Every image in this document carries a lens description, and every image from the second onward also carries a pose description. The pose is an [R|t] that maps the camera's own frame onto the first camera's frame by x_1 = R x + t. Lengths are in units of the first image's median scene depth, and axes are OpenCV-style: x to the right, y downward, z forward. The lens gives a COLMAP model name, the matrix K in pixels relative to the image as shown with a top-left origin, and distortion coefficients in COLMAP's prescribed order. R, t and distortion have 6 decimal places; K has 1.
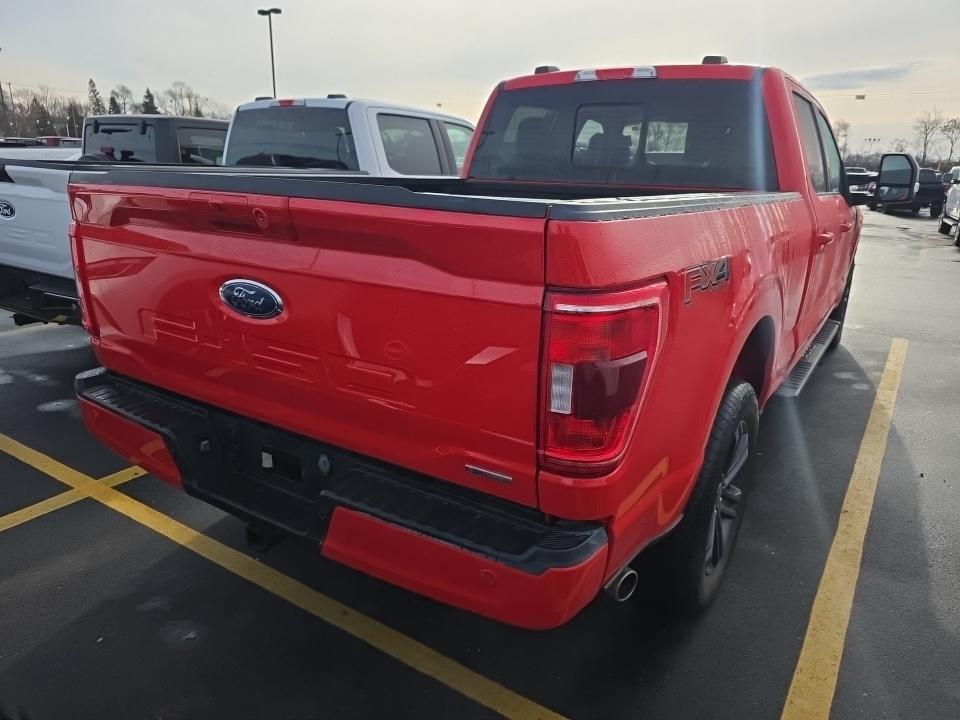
lens RADIAL K [[652.0, 0, 477.3], [0, 652.0, 359.7], [0, 0, 1]] dist [0.055684, -0.053285]
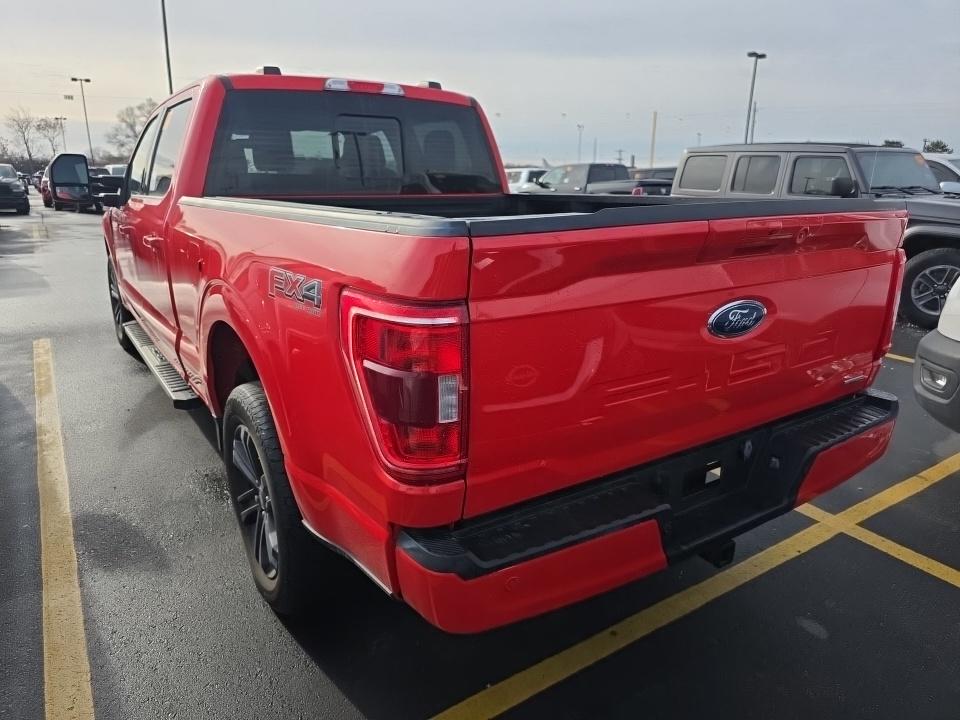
lens RADIAL K [[652.0, 0, 477.3], [0, 652.0, 359.7], [0, 0, 1]] dist [0.055684, -0.053285]
pose [[0.399141, -0.273490, 0.875151, -0.739504], [0.271308, 0.946964, 0.172193, -0.166119], [-0.875830, 0.168707, 0.452172, 0.468646]]
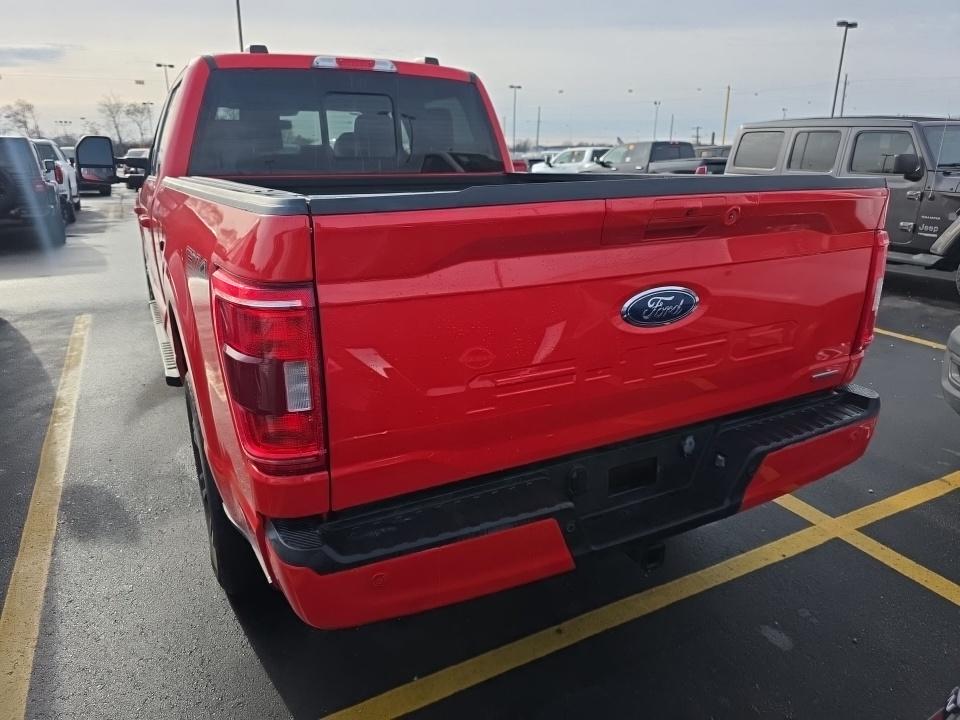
lens RADIAL K [[654.6, 0, 481.5], [0, 654.6, 355.2], [0, 0, 1]] dist [0.050644, -0.047731]
pose [[0.486064, -0.281822, 0.827235, -0.664428], [0.267849, 0.949062, 0.165944, -0.131667], [-0.831865, 0.140915, 0.536791, 0.371009]]
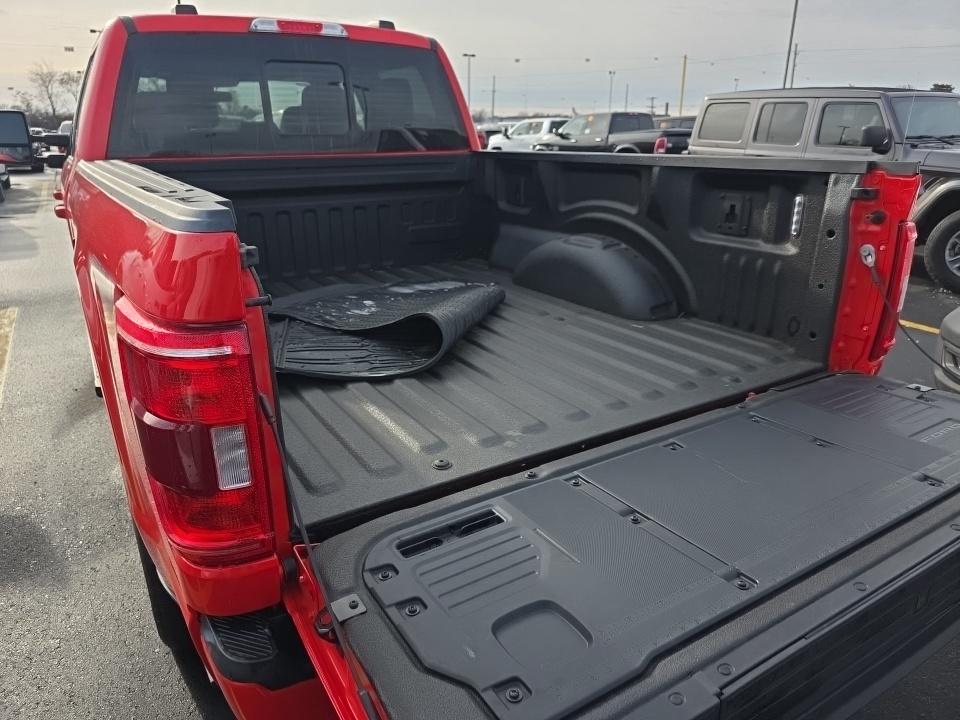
lens RADIAL K [[653.9, 0, 480.0], [0, 653.9, 360.0], [0, 0, 1]] dist [0.050284, -0.046591]
pose [[0.430601, -0.330978, 0.839665, -0.586361], [0.277775, 0.933774, 0.225624, -0.154586], [-0.858734, 0.136084, 0.494021, 0.425385]]
